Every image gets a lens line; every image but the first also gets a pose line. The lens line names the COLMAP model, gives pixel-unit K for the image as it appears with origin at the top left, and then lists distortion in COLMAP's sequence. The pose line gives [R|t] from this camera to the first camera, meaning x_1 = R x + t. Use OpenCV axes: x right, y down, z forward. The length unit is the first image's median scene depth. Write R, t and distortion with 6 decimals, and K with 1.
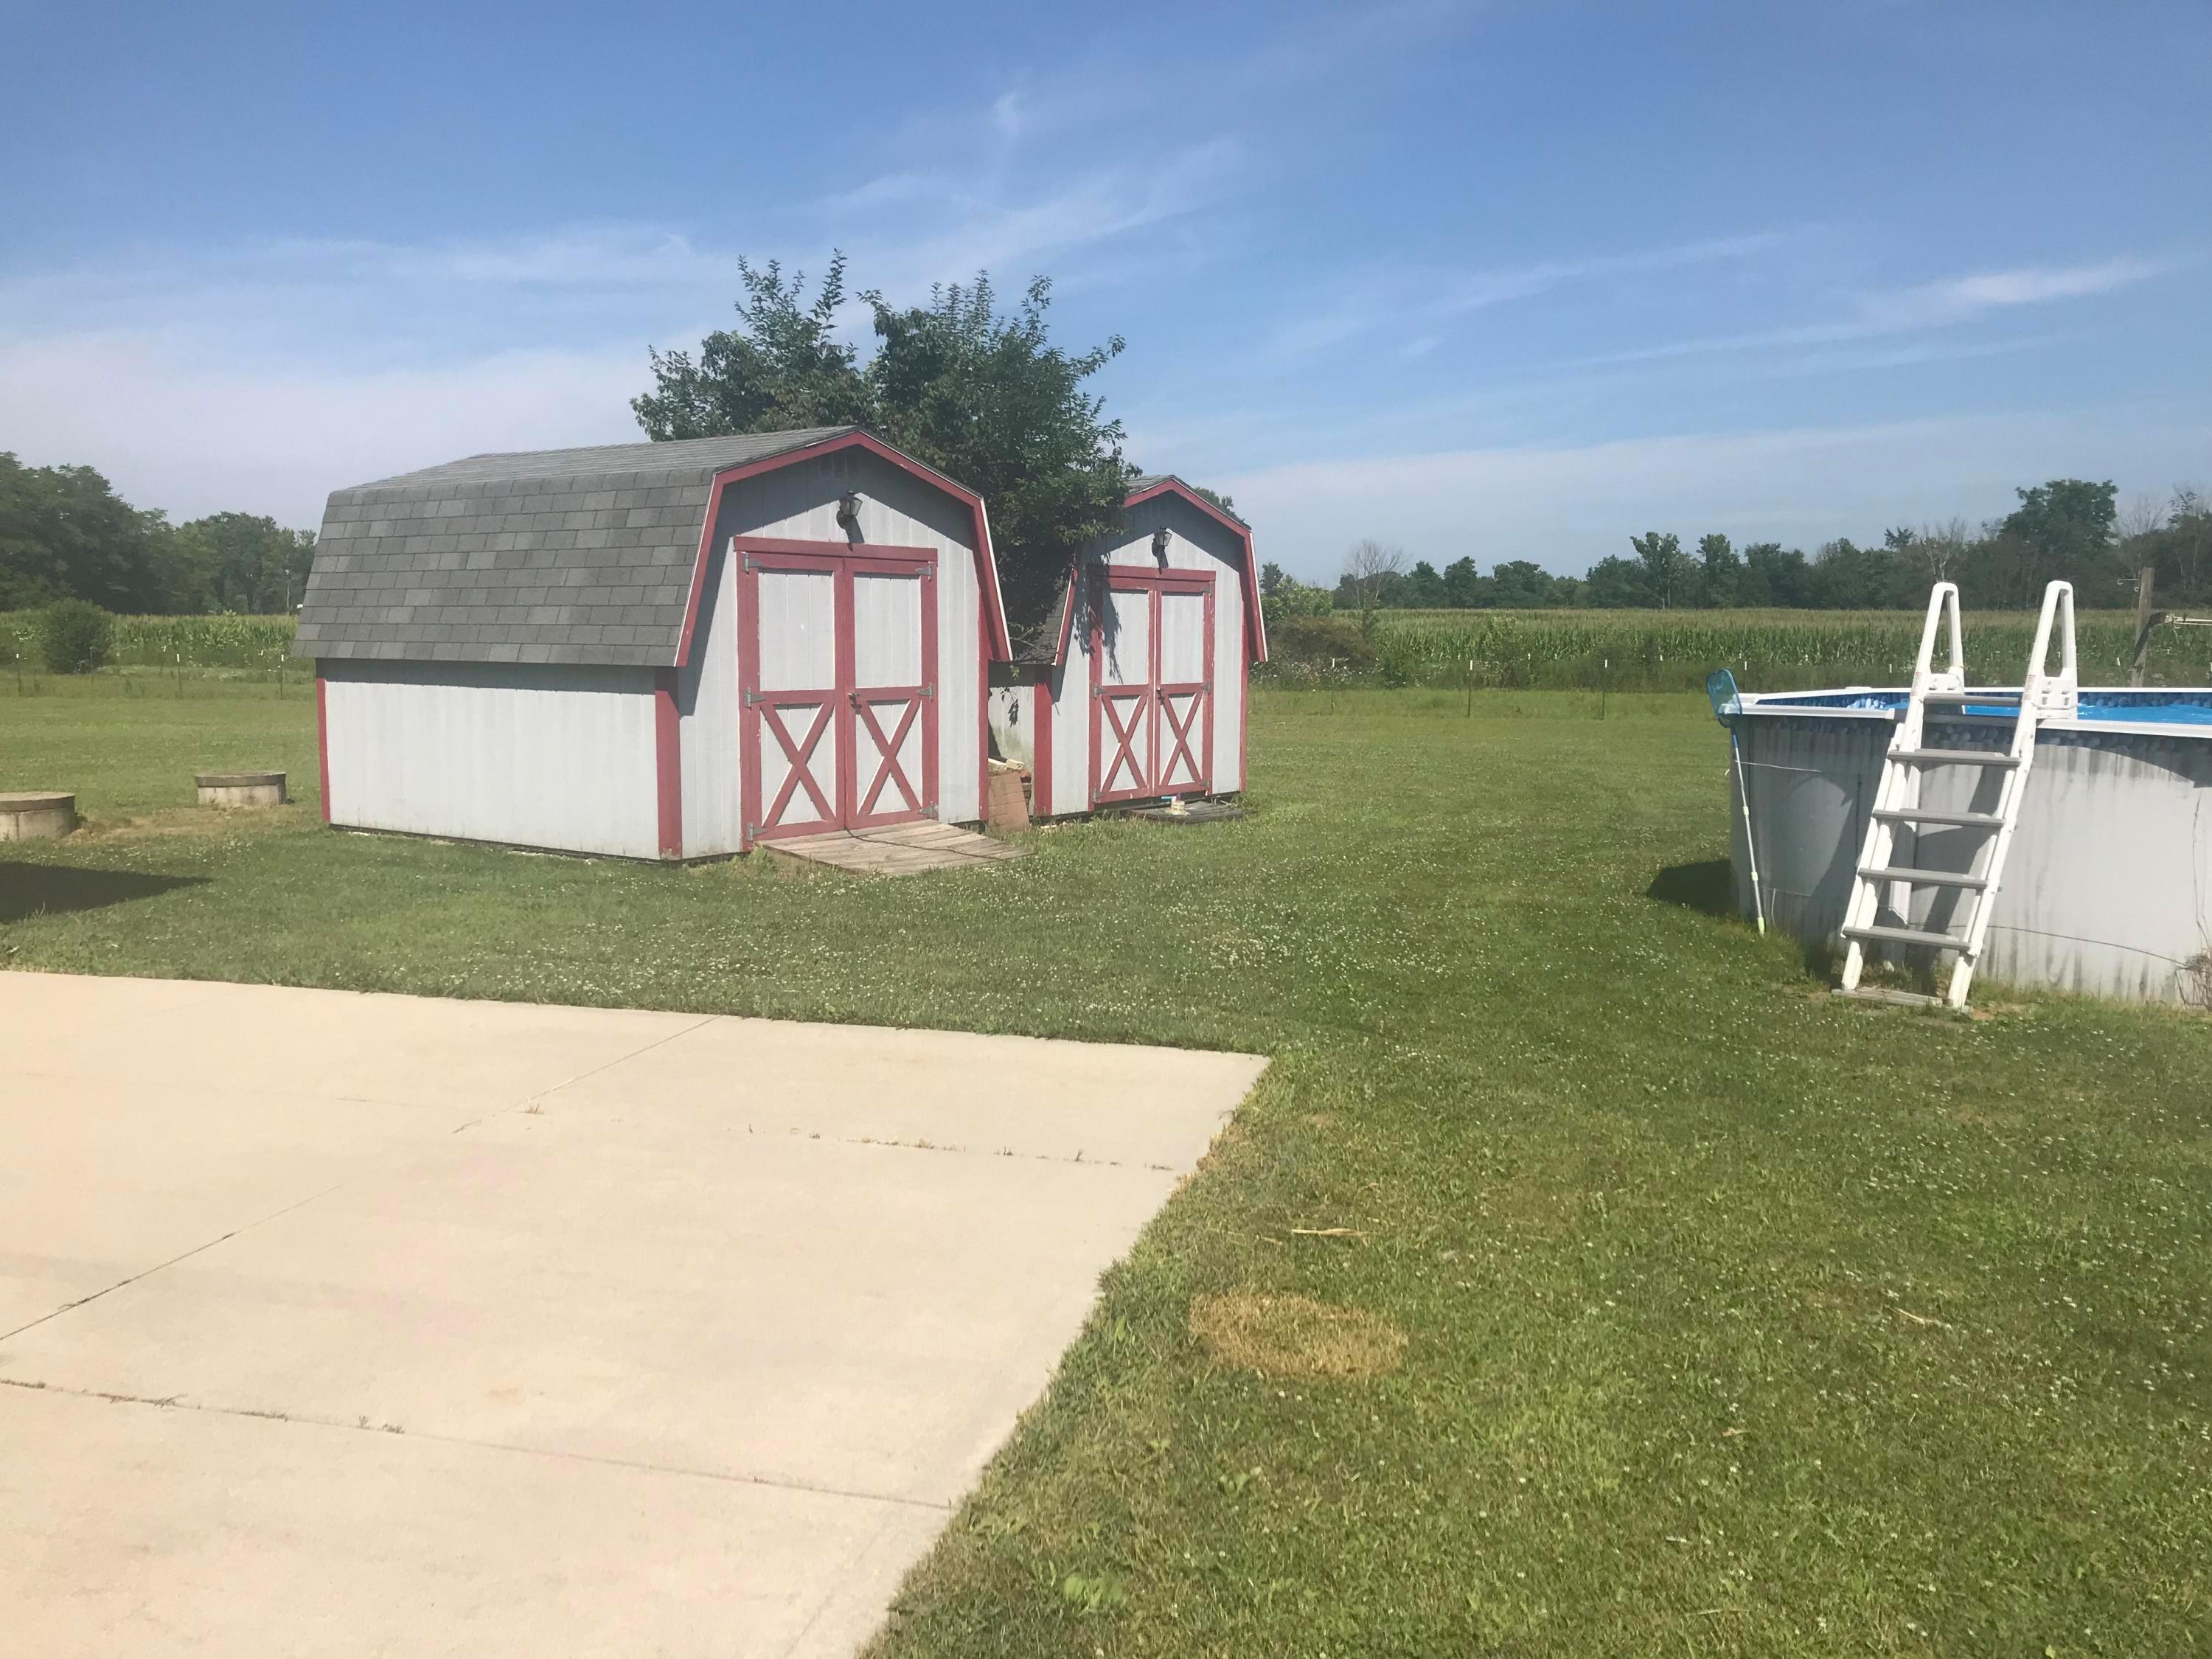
lens RADIAL K [[1791.5, 0, 1108.1], [0, 1791.5, 824.4], [0, 0, 1]] dist [0.062211, -0.055946]
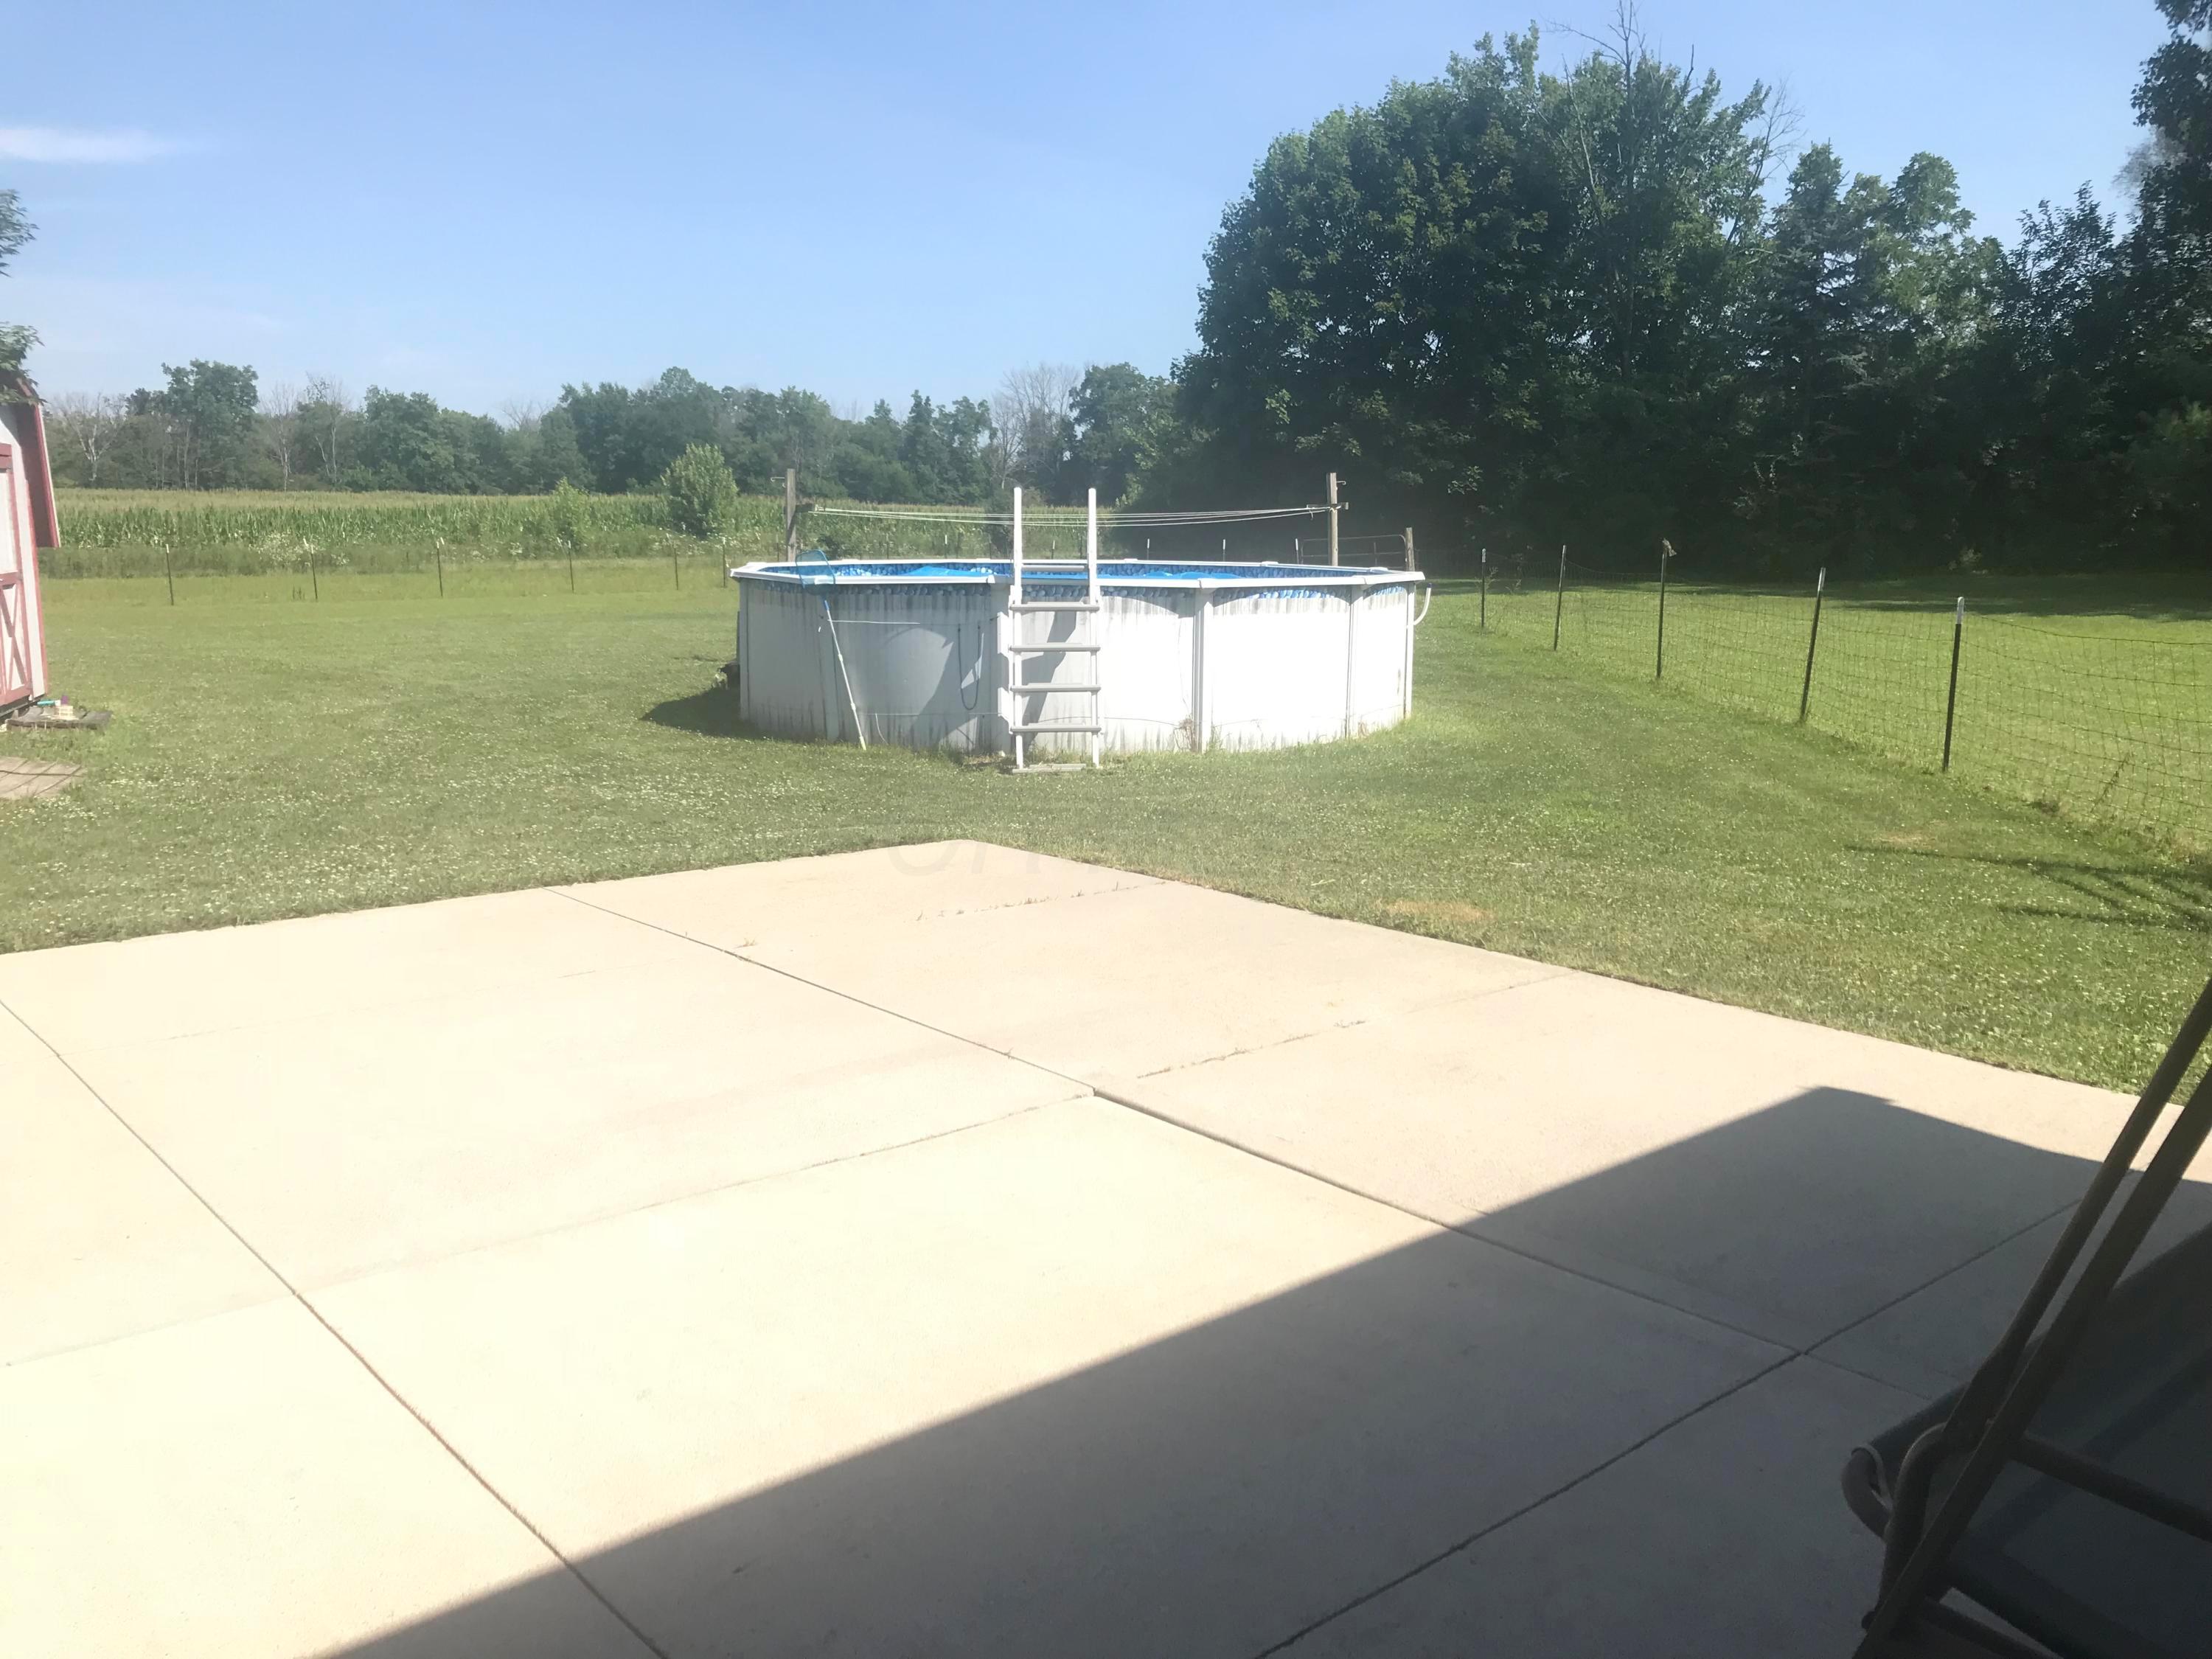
lens RADIAL K [[1791.5, 0, 1111.5], [0, 1791.5, 835.4], [0, 0, 1]] dist [0.062211, -0.055946]
pose [[0.568974, -0.141996, 0.810004, -0.705569], [0.084566, 0.989861, 0.114124, -0.013984], [-0.817996, 0.003565, 0.575213, 0.097098]]
